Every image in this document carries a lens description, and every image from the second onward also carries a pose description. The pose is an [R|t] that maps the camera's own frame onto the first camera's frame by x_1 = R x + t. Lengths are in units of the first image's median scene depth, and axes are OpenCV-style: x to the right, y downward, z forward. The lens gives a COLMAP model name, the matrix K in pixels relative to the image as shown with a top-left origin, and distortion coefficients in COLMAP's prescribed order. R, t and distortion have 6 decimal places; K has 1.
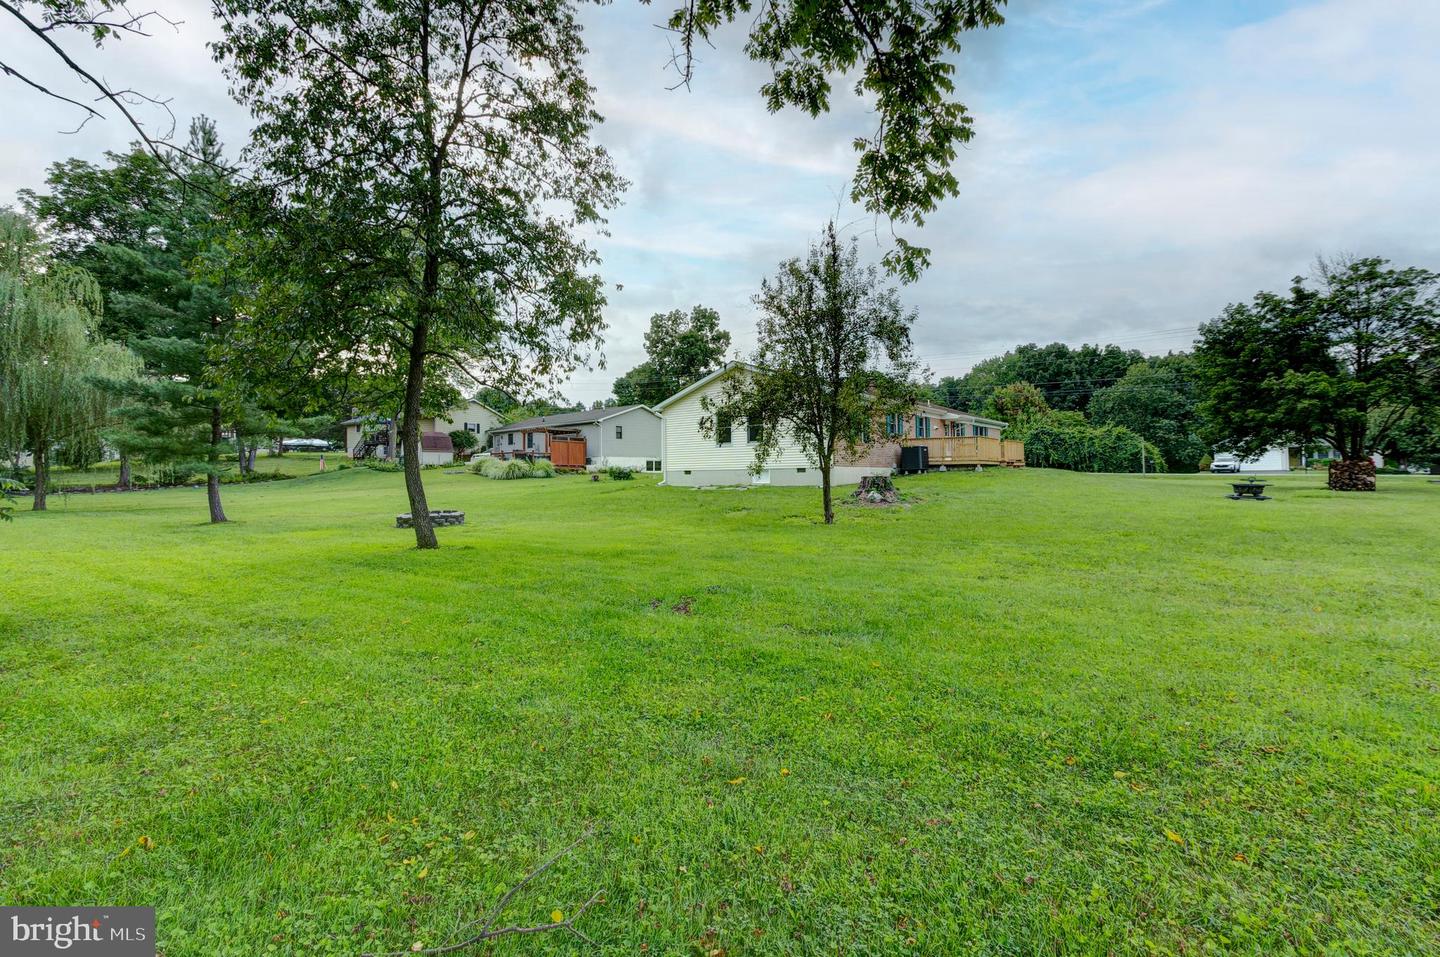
lens RADIAL K [[650.7, 0, 727.9], [0, 650.7, 449.4], [0, 0, 1]] dist [0.001685, -0.000182]
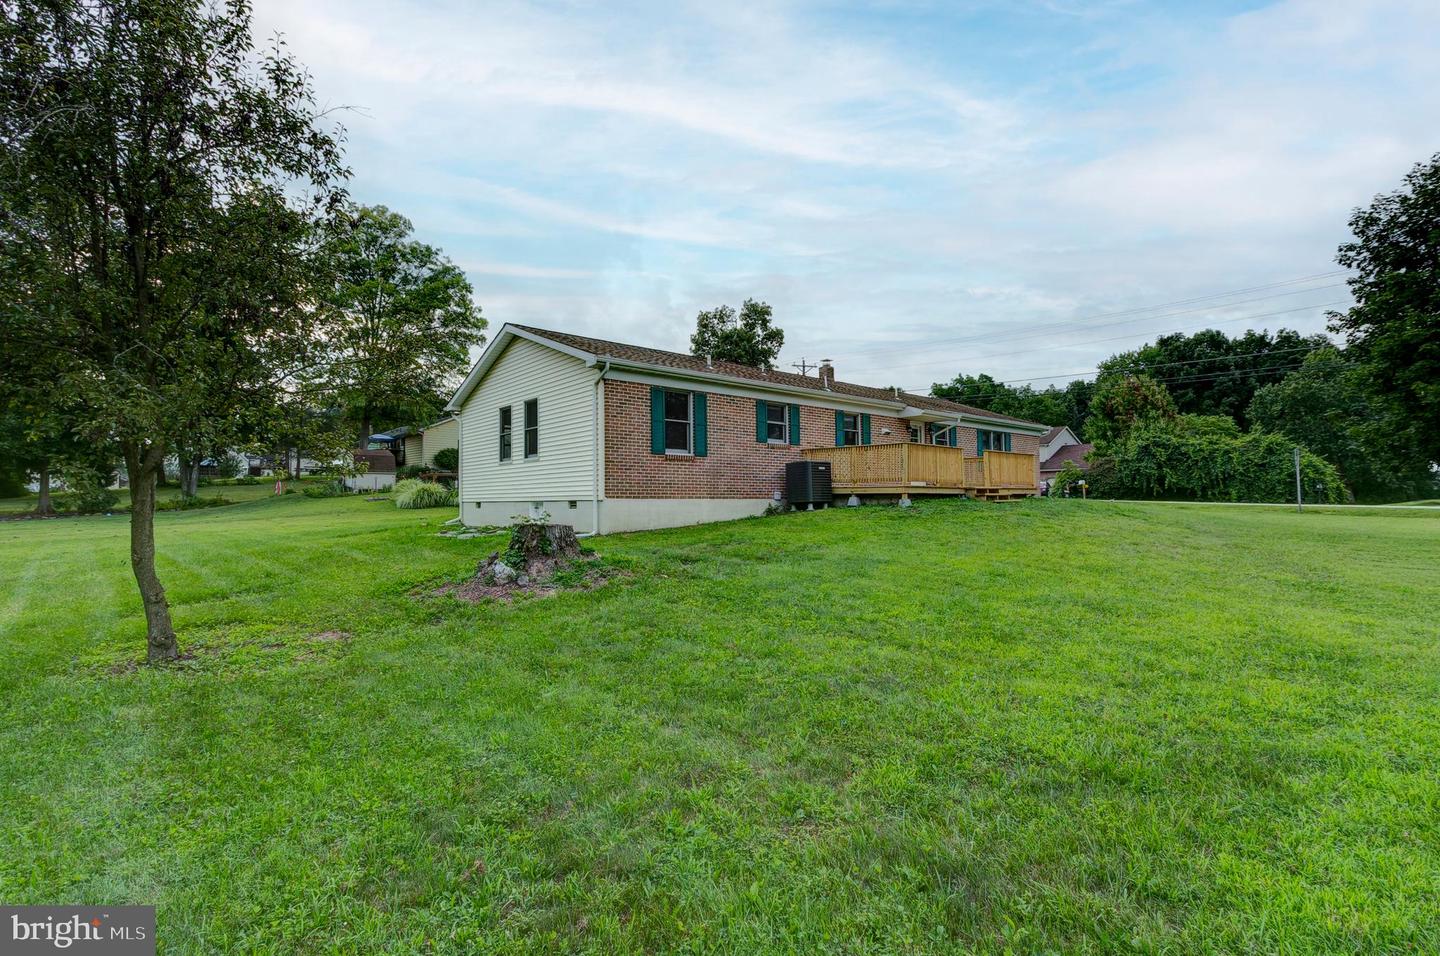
lens RADIAL K [[698.0, 0, 746.6], [0, 698.0, 474.7], [0, 0, 1]] dist [-0.011169, 0.000046]
pose [[0.988067, -0.002911, -0.153995, 0.142773], [0.003810, 0.999977, 0.005544, 0.001224], [0.153975, -0.006065, 0.988056, 0.166538]]
